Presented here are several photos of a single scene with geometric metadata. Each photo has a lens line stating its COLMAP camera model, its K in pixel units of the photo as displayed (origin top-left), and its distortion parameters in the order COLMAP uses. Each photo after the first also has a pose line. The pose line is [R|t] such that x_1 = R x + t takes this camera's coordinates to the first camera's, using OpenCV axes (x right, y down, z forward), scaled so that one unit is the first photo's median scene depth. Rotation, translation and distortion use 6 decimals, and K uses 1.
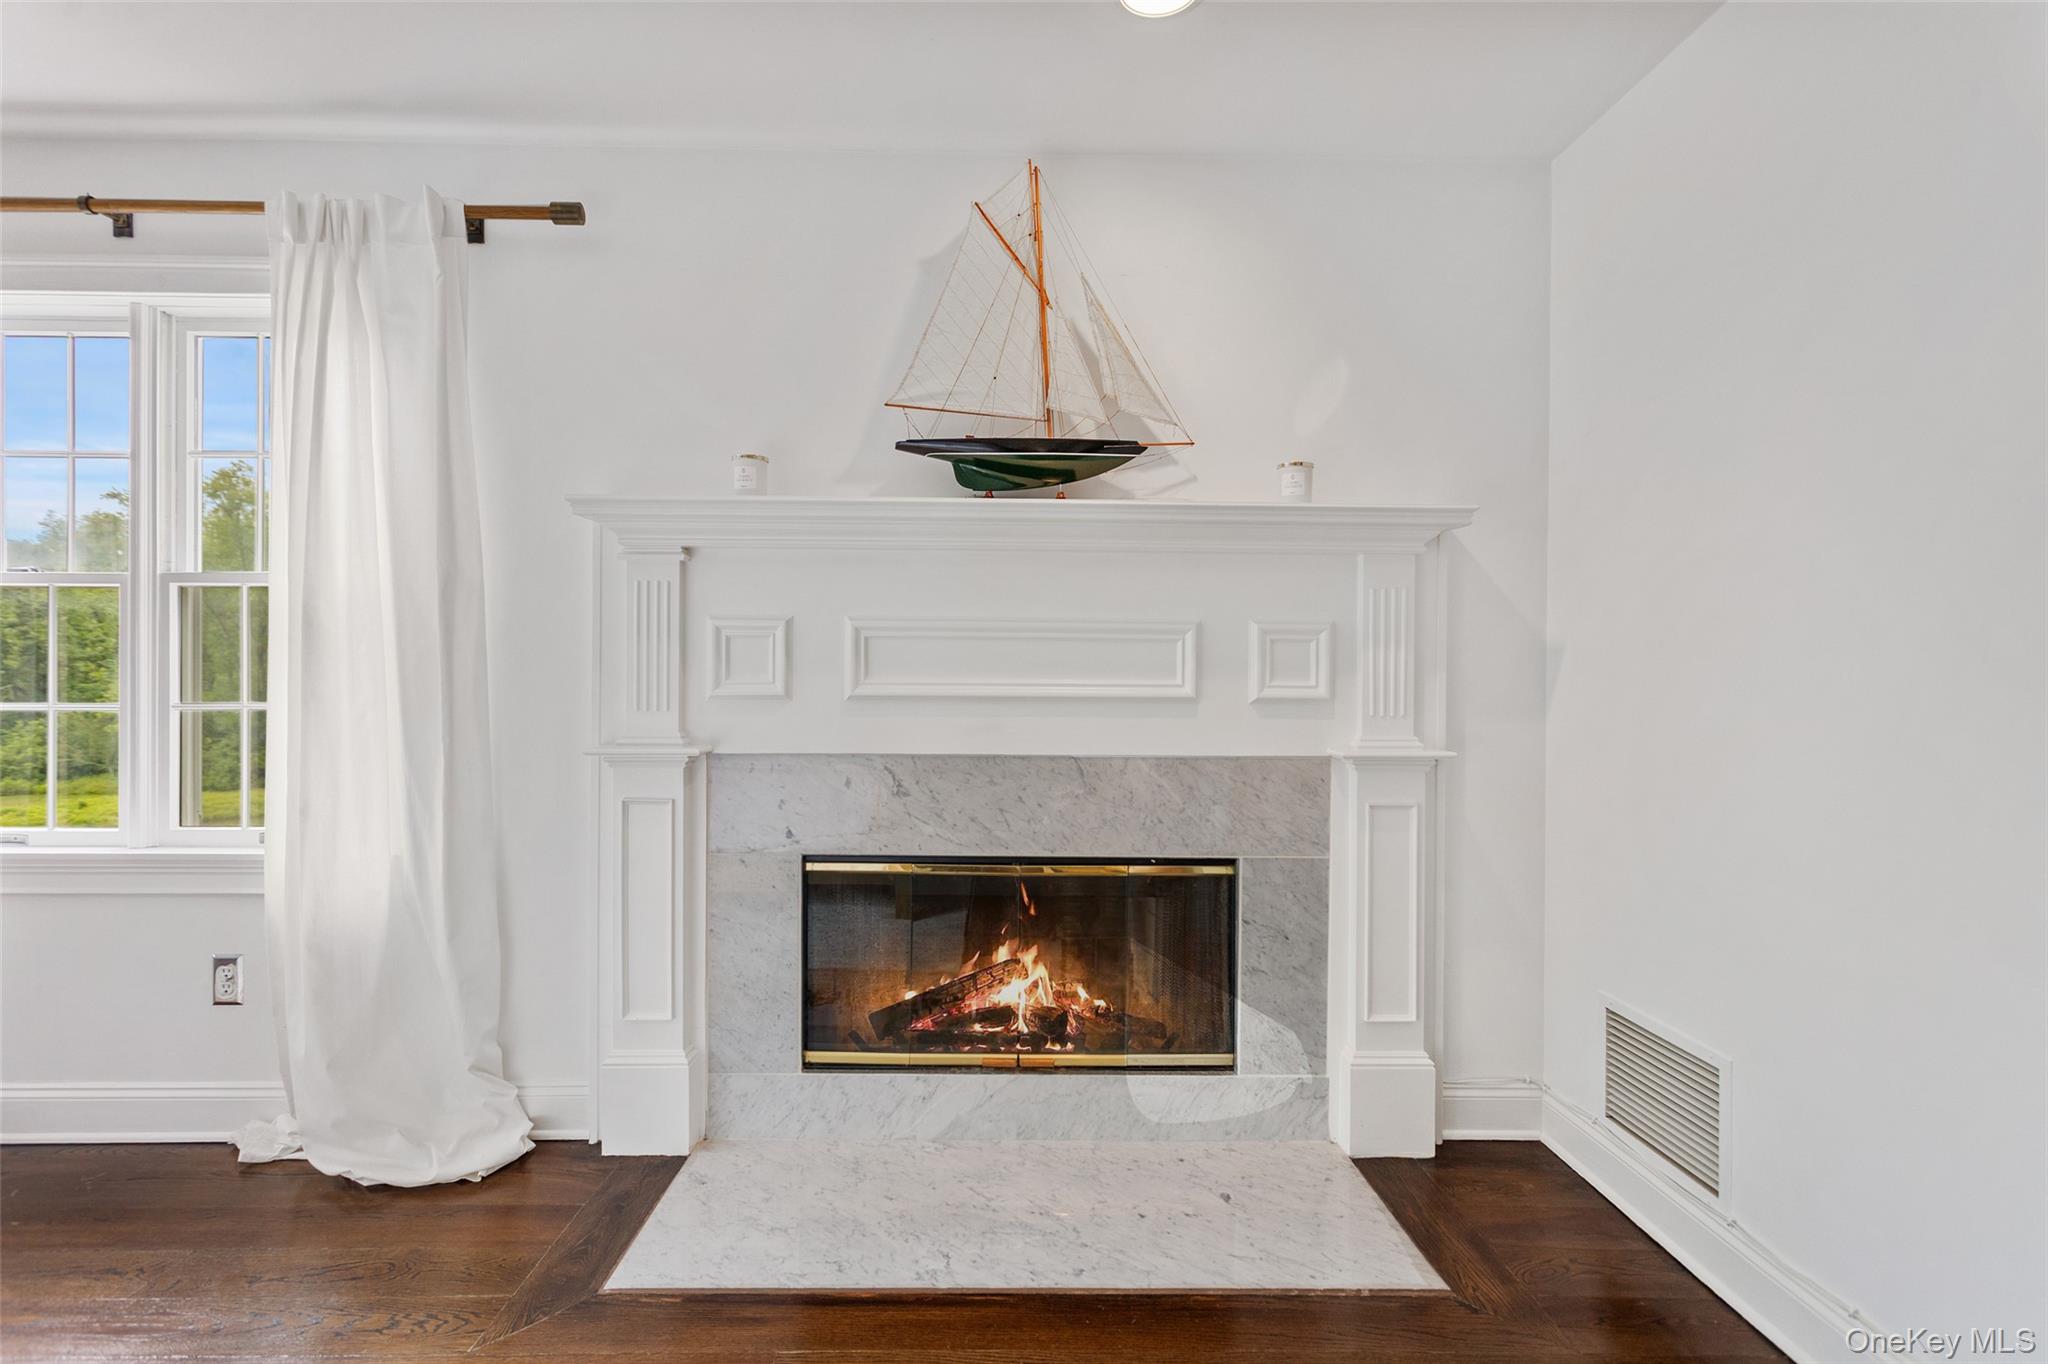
lens RADIAL K [[975.0, 0, 1014.4], [0, 975.0, 679.9], [0, 0, 1]] dist [0.001948, 0.001227]
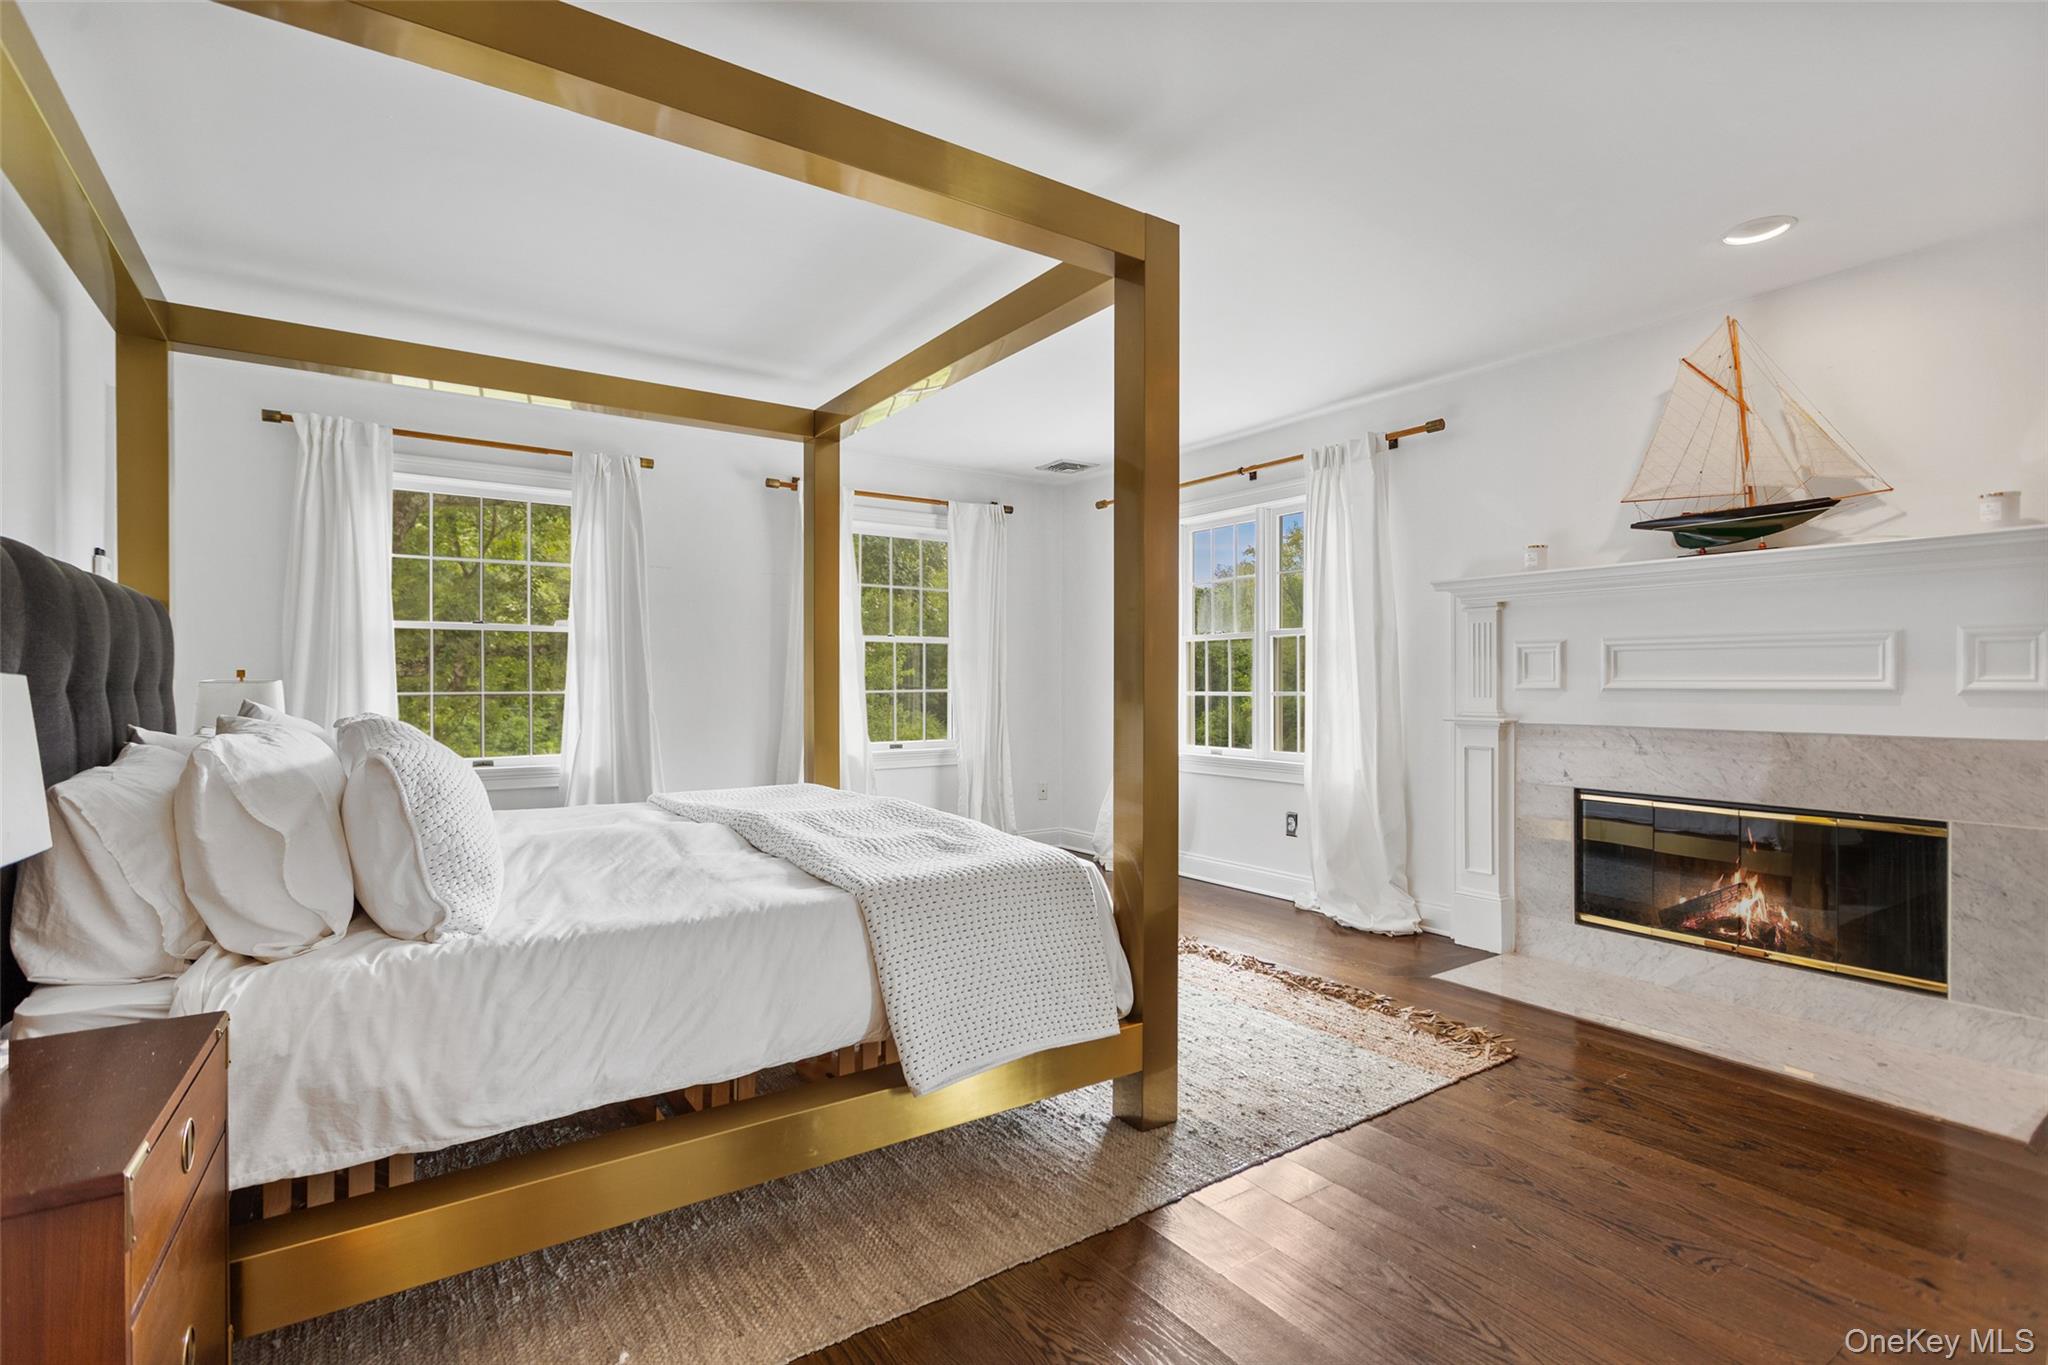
lens RADIAL K [[975.0, 0, 1014.4], [0, 975.0, 680.4], [0, 0, 1]] dist [0.001948, 0.001227]
pose [[0.553151, -0.009169, -0.833031, 0.612963], [0.001127, 0.999947, -0.010258, 0.018027], [0.833080, 0.004735, 0.553132, -0.655777]]
